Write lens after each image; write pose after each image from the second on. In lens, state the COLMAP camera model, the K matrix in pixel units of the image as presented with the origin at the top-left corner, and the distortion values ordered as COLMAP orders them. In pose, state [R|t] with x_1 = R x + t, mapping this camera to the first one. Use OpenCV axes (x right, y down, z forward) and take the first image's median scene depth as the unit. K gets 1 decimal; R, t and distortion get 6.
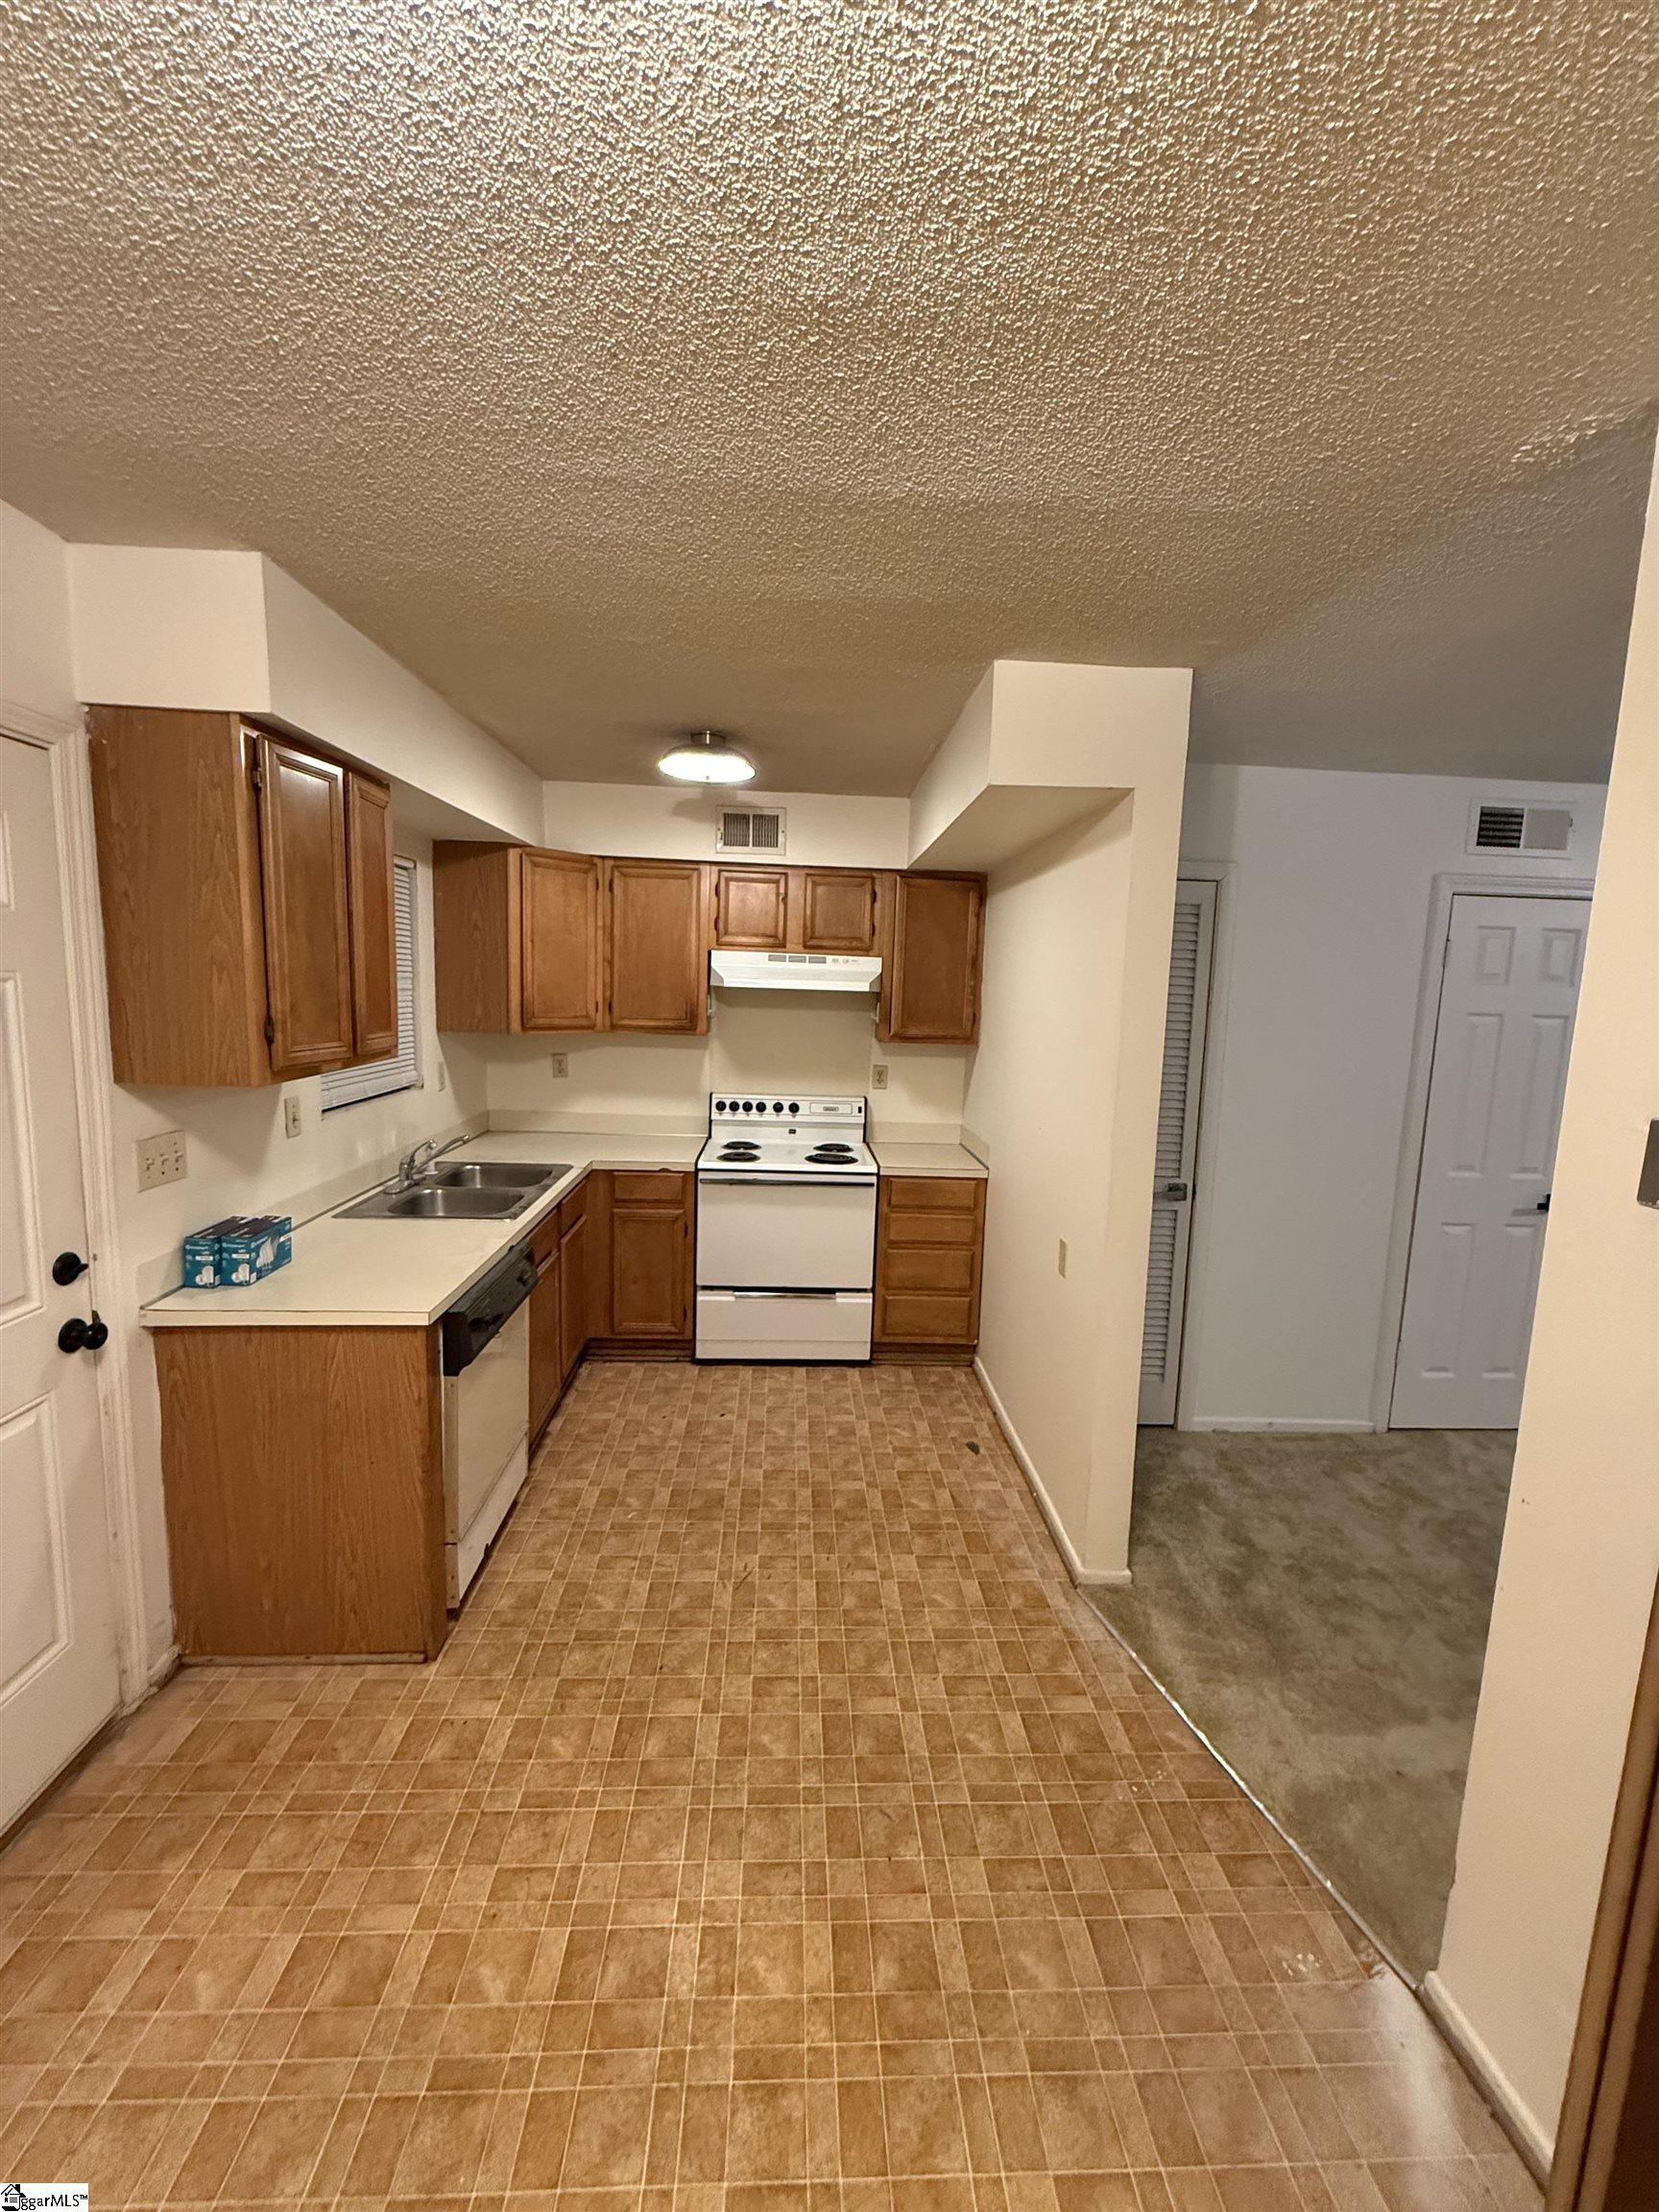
lens RADIAL K [[882.9, 0, 830.2], [0, 882.9, 1099.2], [0, 0, 1]] dist [-0.001254, -0.000072]
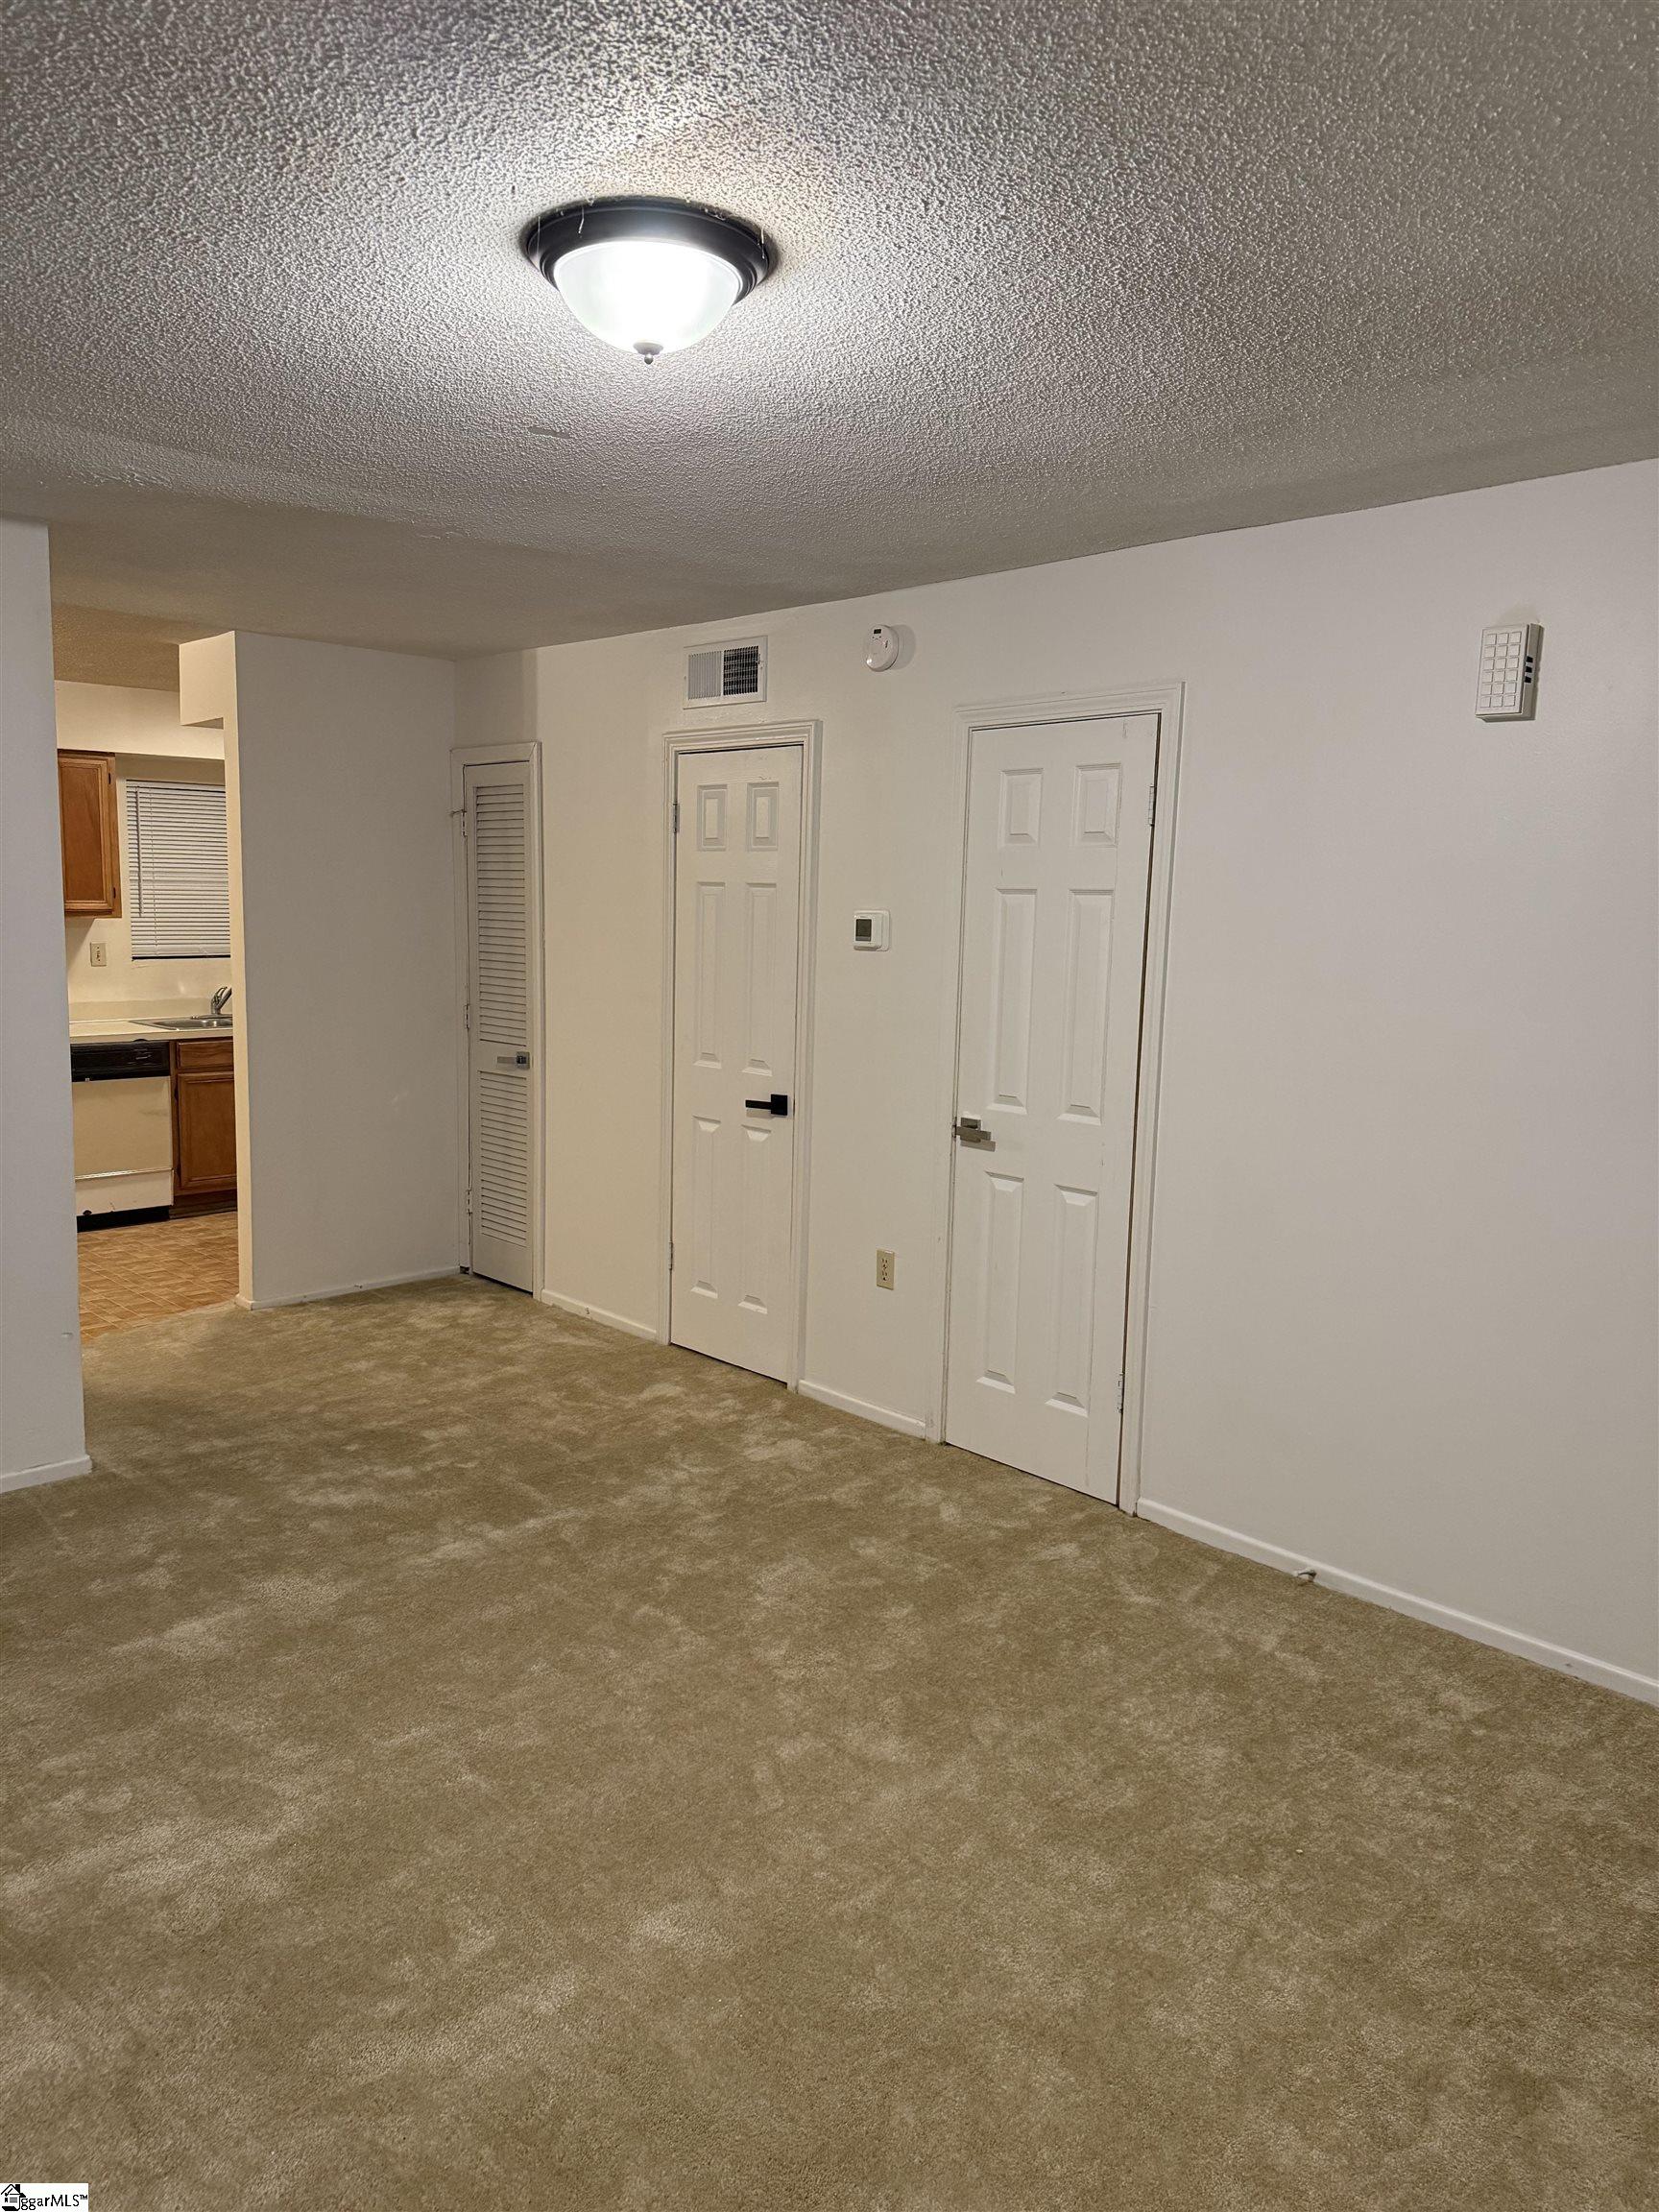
lens RADIAL K [[1542.8, 0, 829.5], [0, 1542.8, 1106.0], [0, 0, 1]] dist [0.045790, -0.080618]
pose [[0.662038, 0.084892, -0.744647, 2.971111], [-0.098567, 0.994797, 0.025777, 0.110739], [0.742960, 0.056332, 0.666961, 0.087250]]
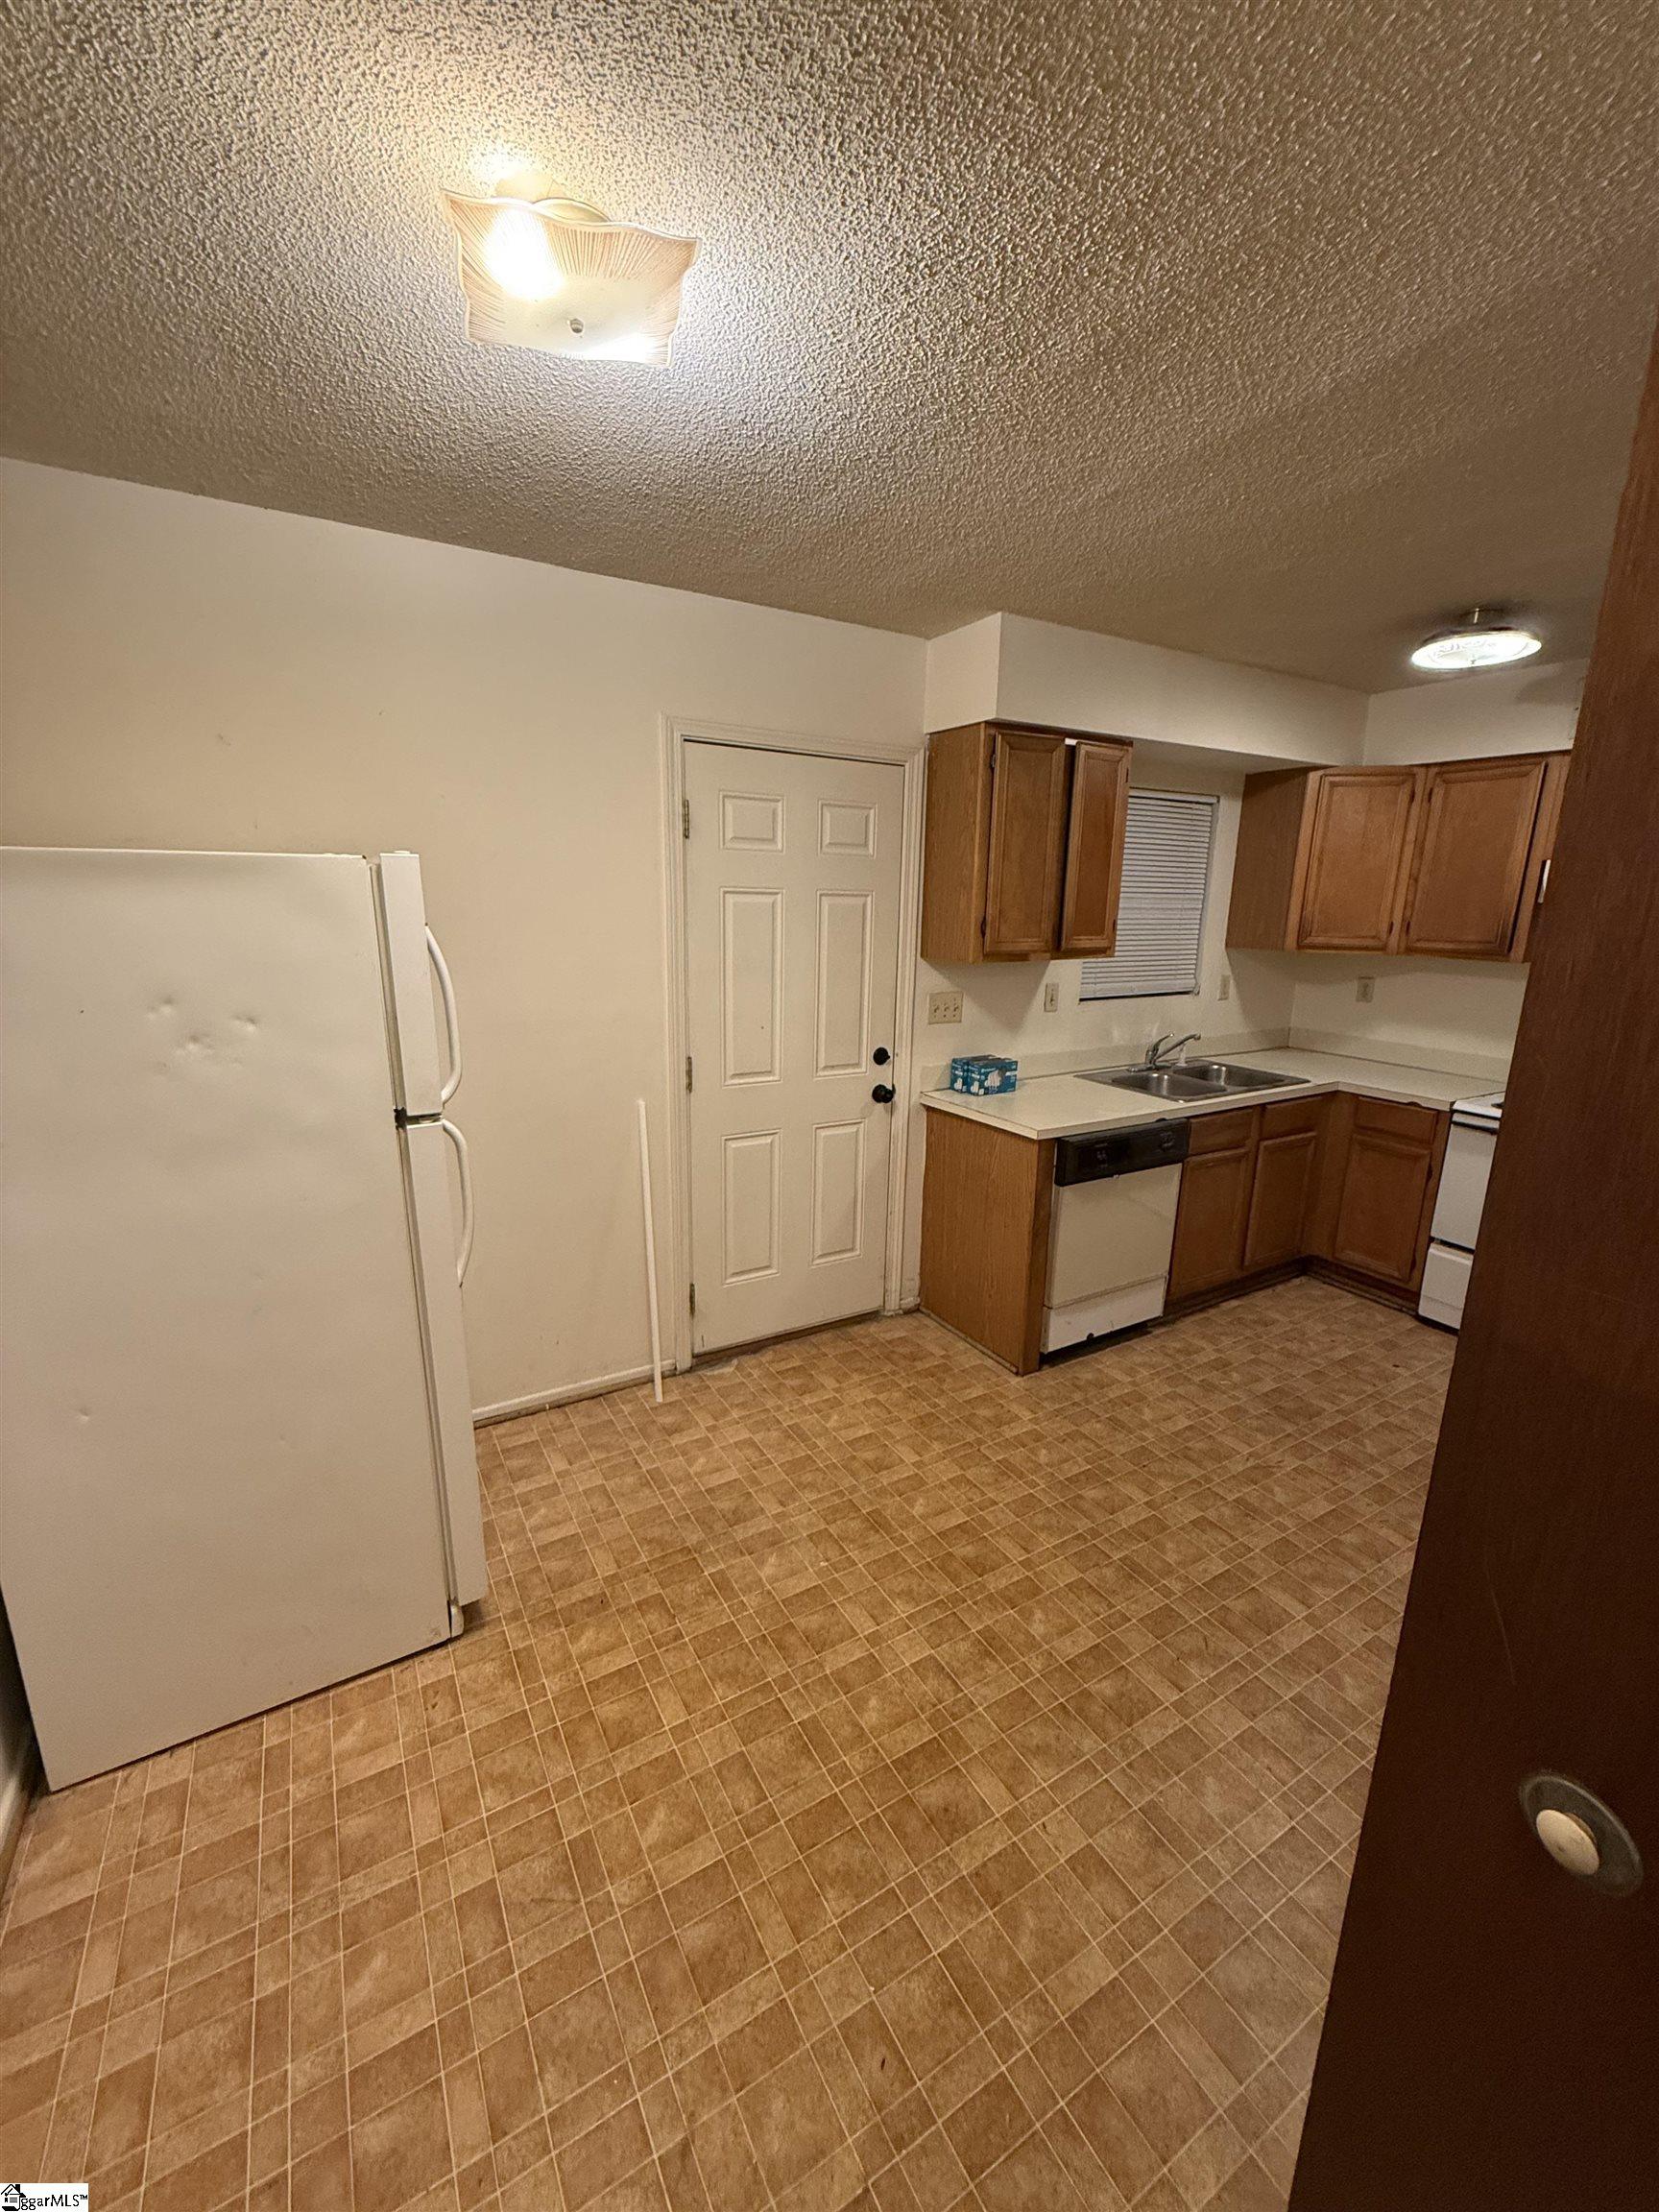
lens RADIAL K [[882.9, 0, 830.2], [0, 882.9, 1099.2], [0, 0, 1]] dist [-0.001254, -0.000072]
pose [[0.468623, 0.173678, -0.866157, 0.556799], [-0.116337, 0.984077, 0.134380, 0.037068], [0.875704, 0.037793, 0.481366, 0.023043]]
